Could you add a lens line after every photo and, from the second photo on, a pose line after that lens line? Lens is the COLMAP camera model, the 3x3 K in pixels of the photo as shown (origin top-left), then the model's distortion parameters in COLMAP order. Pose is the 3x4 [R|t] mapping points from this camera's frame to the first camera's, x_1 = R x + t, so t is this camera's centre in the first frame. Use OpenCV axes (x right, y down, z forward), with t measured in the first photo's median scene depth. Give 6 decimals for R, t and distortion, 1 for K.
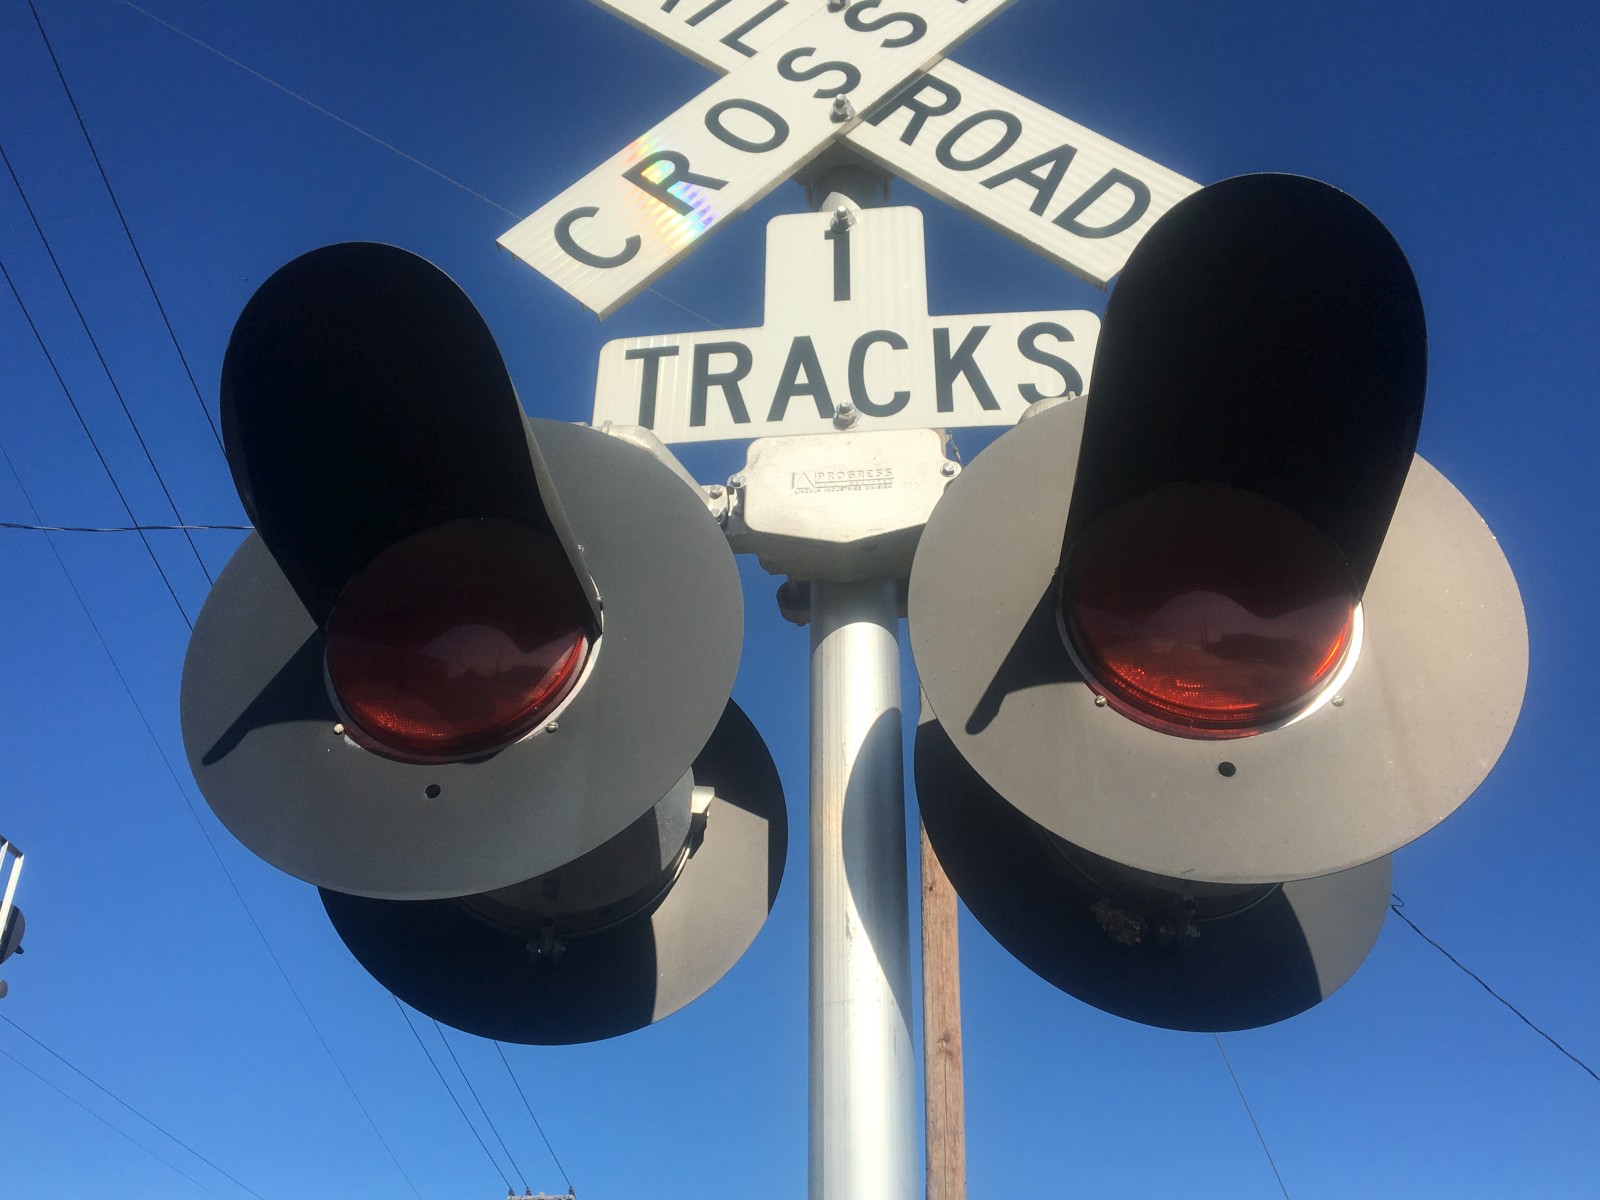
lens RADIAL K [[1551.9, 0, 767.1], [0, 1551.9, 585.0], [0, 0, 1]] dist [0.014376, 0.000000]
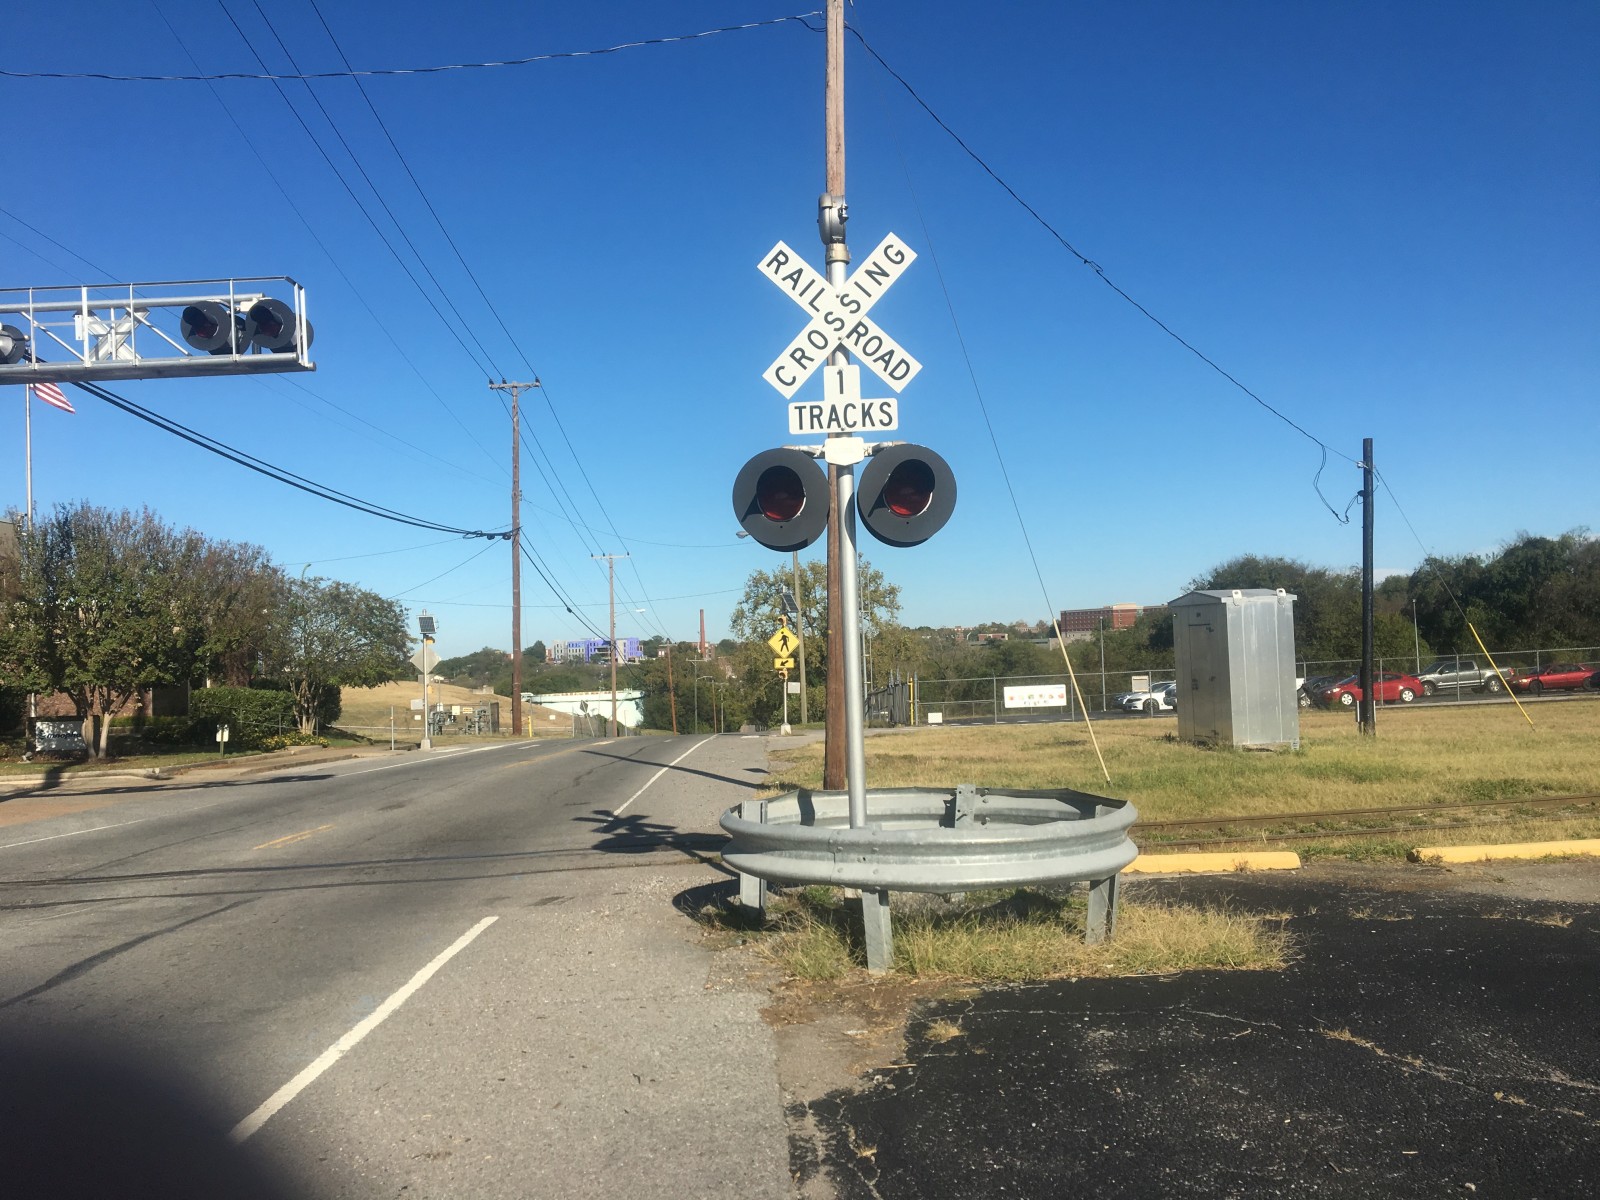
lens RADIAL K [[1392.6, 0, 795.6], [0, 1392.6, 590.7], [0, 0, 1]] dist [0.071011, -0.131335]
pose [[0.994817, -0.050270, 0.088389, -0.461299], [-0.003585, 0.851366, 0.524559, -1.779482], [-0.101621, -0.522157, 0.846773, -2.661213]]
